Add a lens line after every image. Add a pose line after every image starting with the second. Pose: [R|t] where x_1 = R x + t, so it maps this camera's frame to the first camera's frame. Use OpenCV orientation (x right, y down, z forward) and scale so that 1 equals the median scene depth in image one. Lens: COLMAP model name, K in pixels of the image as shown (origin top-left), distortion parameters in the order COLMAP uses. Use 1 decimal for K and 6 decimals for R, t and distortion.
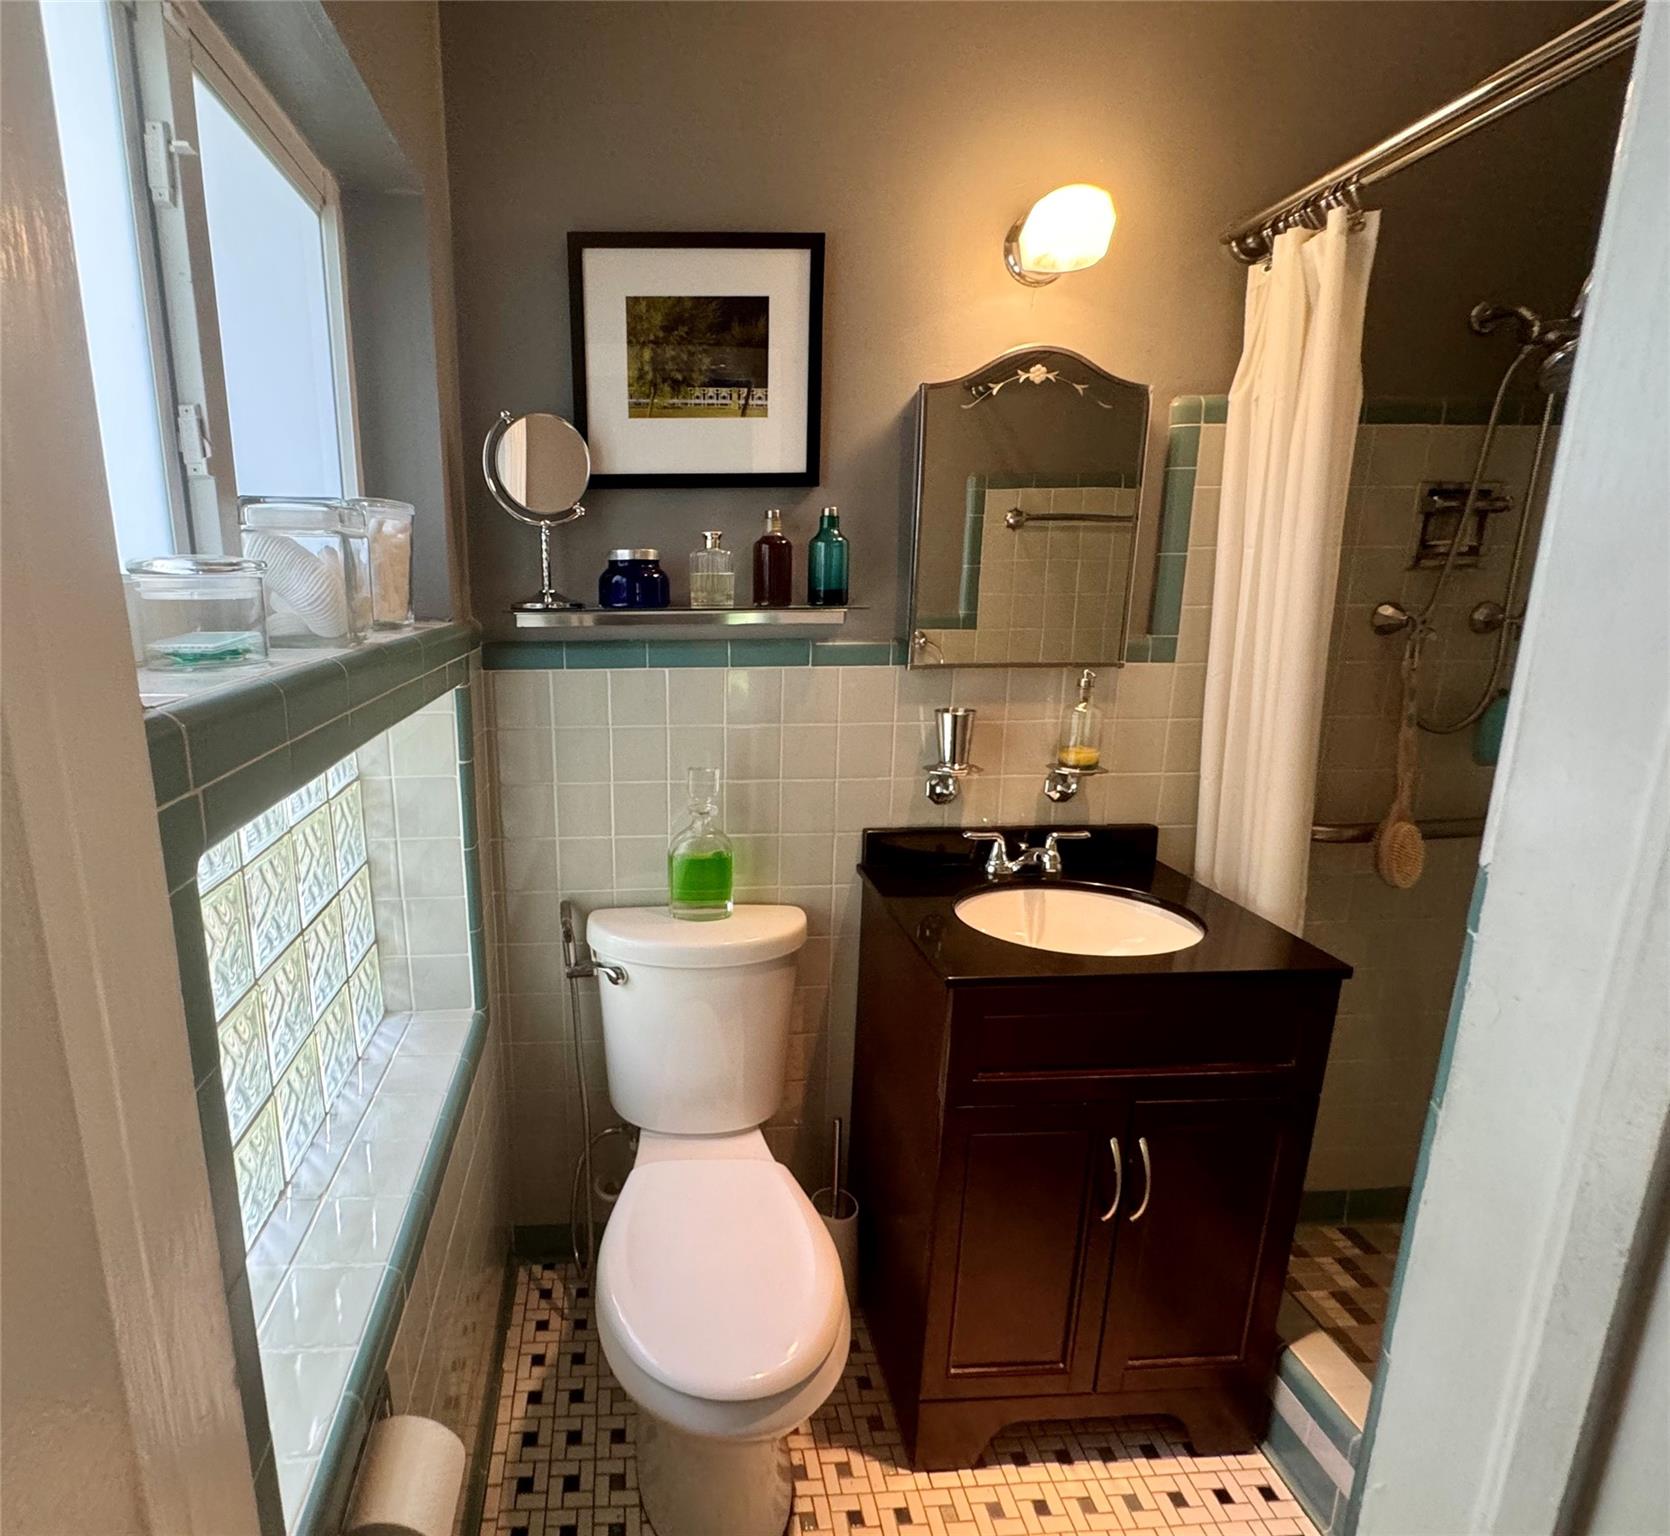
lens RADIAL K [[865.0, 0, 672.6], [0, 865.0, 751.2], [0, 0, 1]] dist [-0.002023, -0.000879]
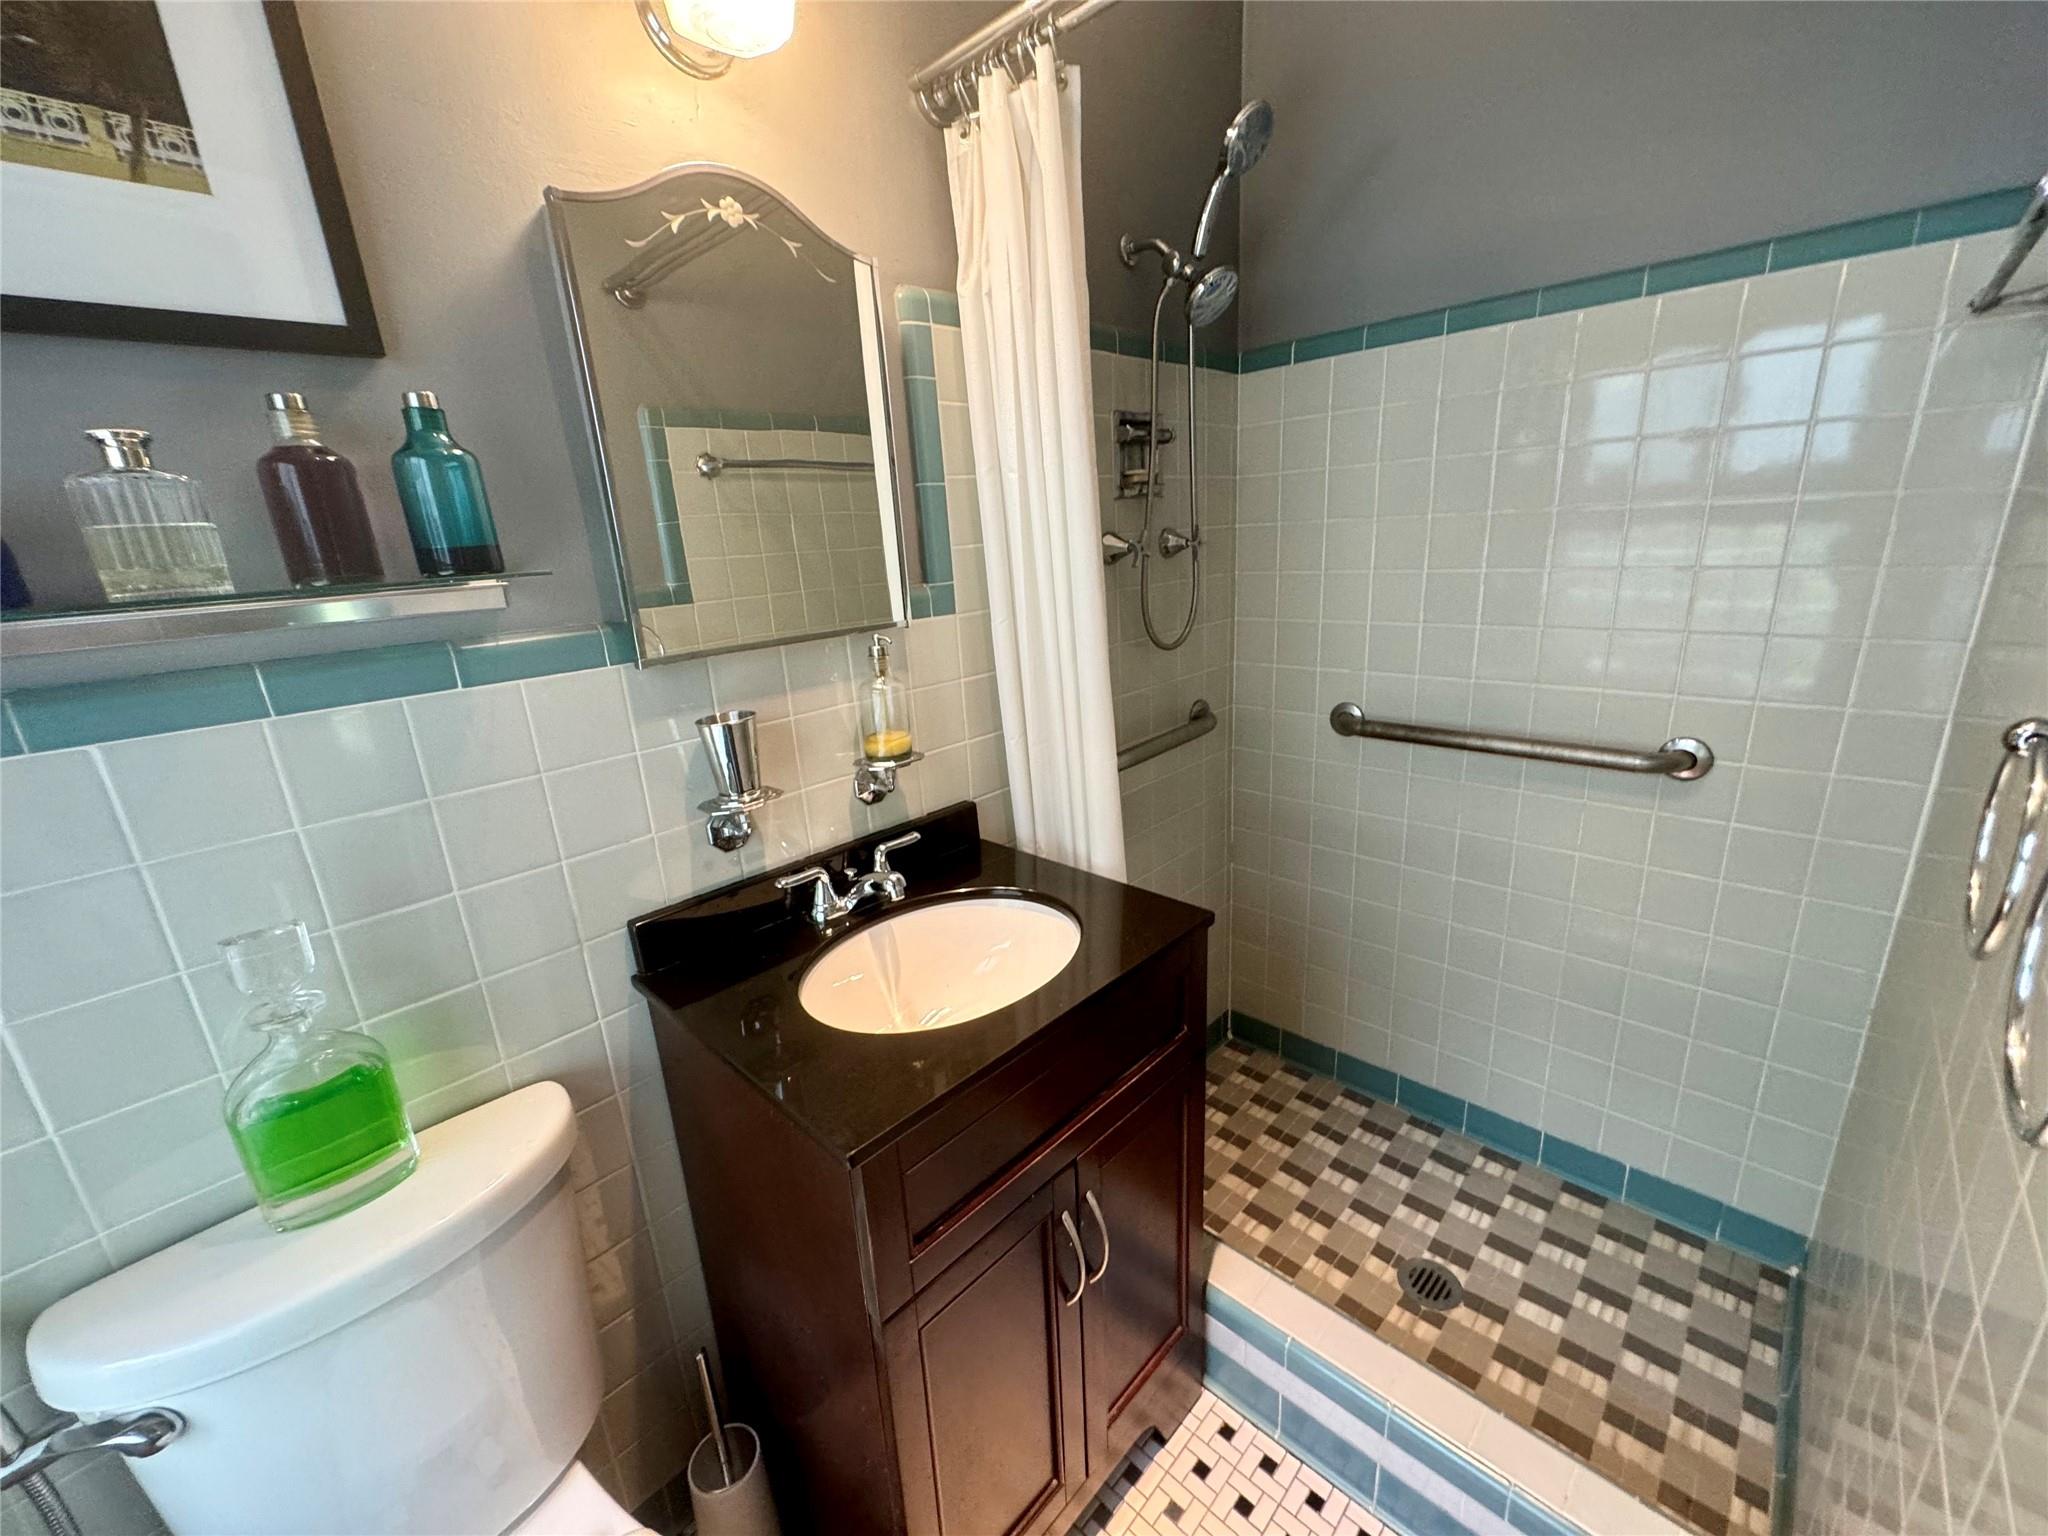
lens RADIAL K [[821.1, 0, 1024.0], [0, 821.1, 768.0], [0, 0, 1]] dist [-0.003282, 0.000598]
pose [[0.729036, -0.227190, 0.645671, 0.070617], [0.192090, 0.973309, 0.125583, -0.044465], [-0.656968, 0.032473, 0.753219, 0.357976]]
